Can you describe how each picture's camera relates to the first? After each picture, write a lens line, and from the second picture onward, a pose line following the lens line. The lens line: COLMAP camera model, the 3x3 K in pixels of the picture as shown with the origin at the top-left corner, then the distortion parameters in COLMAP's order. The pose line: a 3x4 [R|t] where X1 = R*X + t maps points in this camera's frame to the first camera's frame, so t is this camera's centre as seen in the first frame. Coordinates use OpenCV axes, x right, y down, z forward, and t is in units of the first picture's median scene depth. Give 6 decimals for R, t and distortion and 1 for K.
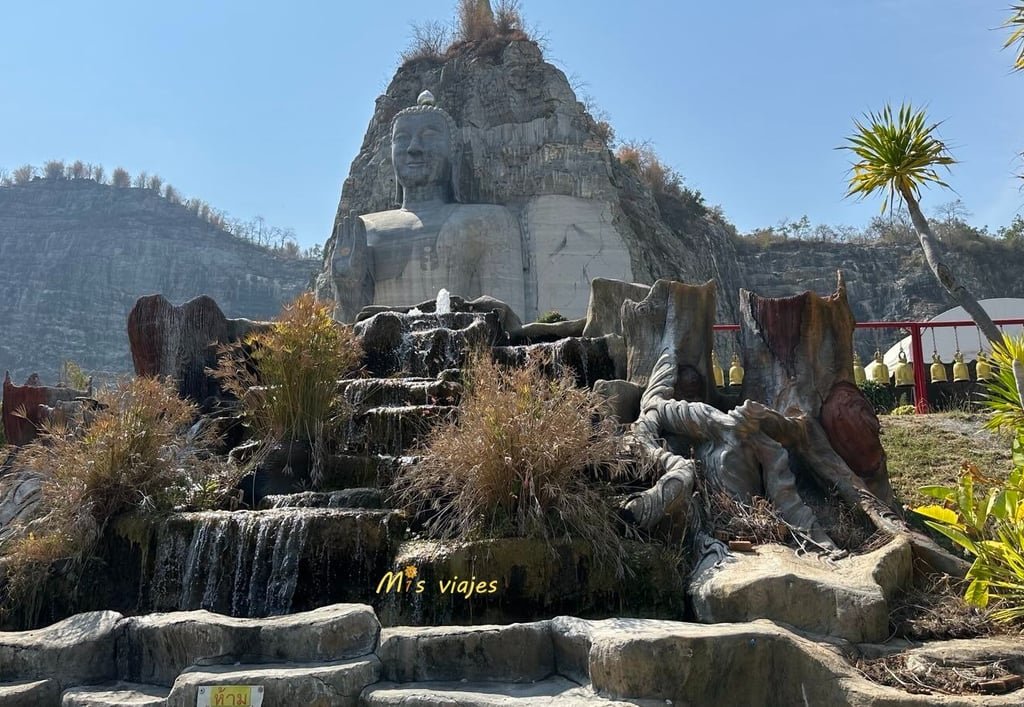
lens RADIAL K [[934.3, 0, 513.1], [0, 934.3, 375.4], [0, 0, 1]] dist [0.171246, -0.292141]
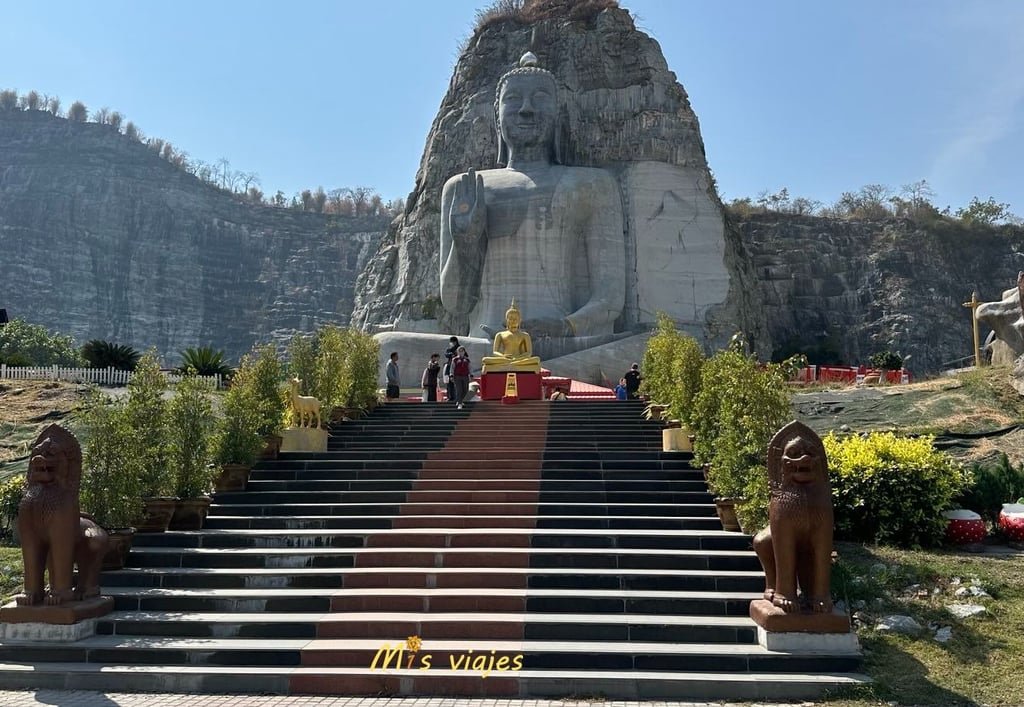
lens RADIAL K [[934.3, 0, 513.1], [0, 934.3, 375.4], [0, 0, 1]] dist [0.171246, -0.292141]
pose [[0.994648, 0.030516, 0.098708, -0.190929], [-0.034859, 0.998485, 0.042579, 0.005280], [-0.097259, -0.045792, 0.994205, -0.033545]]
